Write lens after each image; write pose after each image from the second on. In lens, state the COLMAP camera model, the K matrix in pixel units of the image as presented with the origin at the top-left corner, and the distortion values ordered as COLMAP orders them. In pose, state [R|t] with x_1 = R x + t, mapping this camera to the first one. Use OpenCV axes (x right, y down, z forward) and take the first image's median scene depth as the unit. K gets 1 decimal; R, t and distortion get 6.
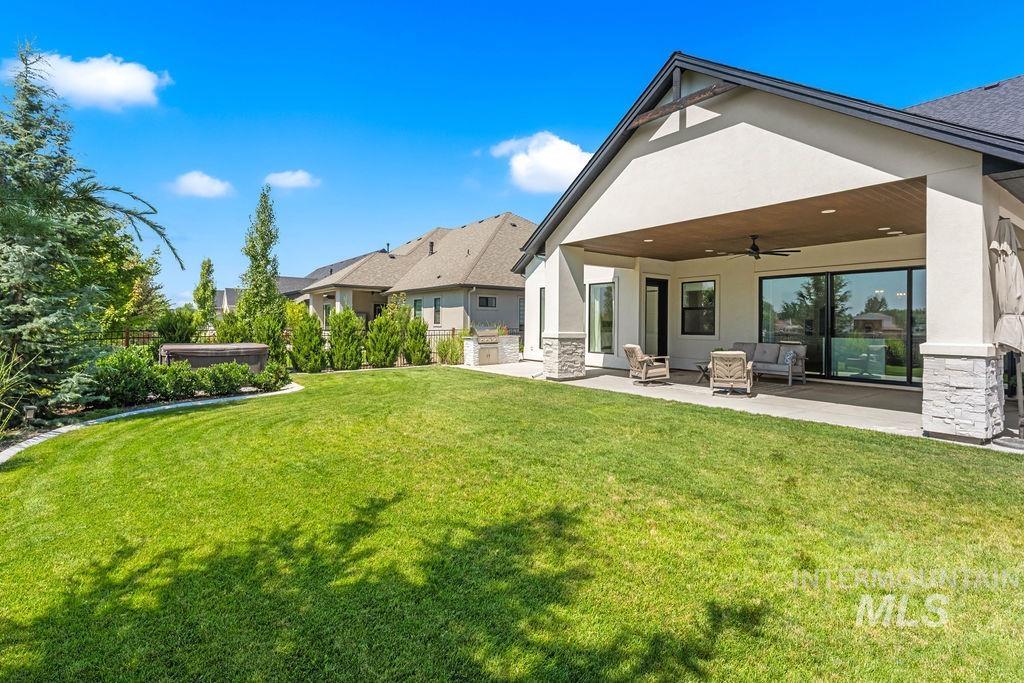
lens RADIAL K [[495.0, 0, 510.0], [0, 495.0, 321.2], [0, 0, 1]] dist [-0.001524, -0.000137]
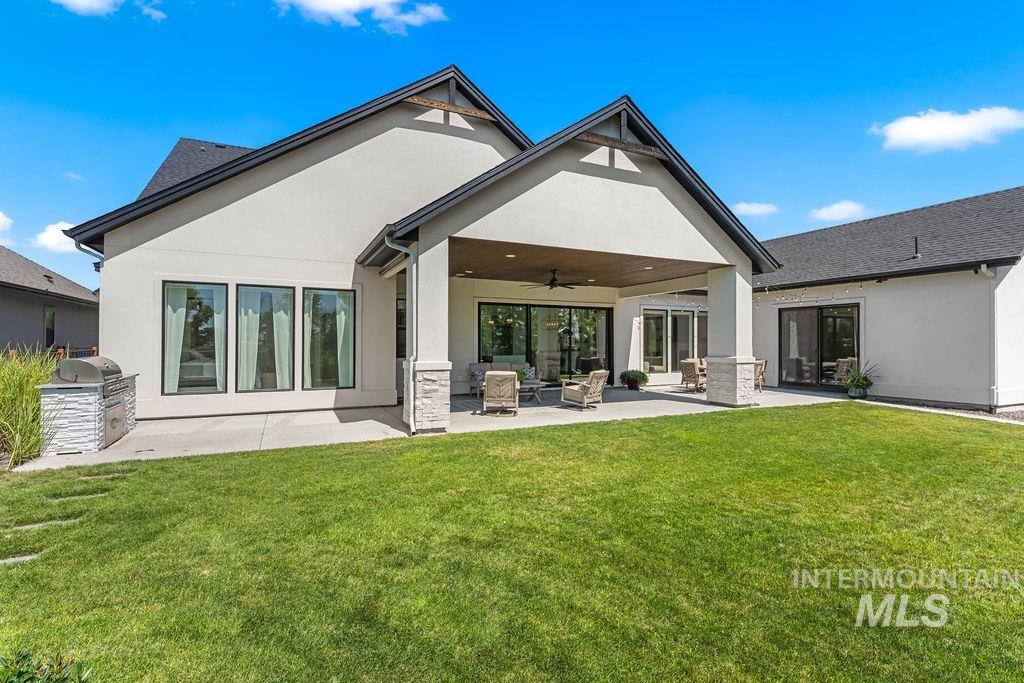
lens RADIAL K [[480.4, 0, 512.0], [0, 480.4, 341.5], [0, 0, 1]] dist [0.000719, 0.000027]
pose [[0.185320, -0.002012, 0.982676, -0.671729], [-0.003170, 0.999991, 0.002645, -0.009330], [-0.982673, -0.003605, 0.185312, 0.948784]]
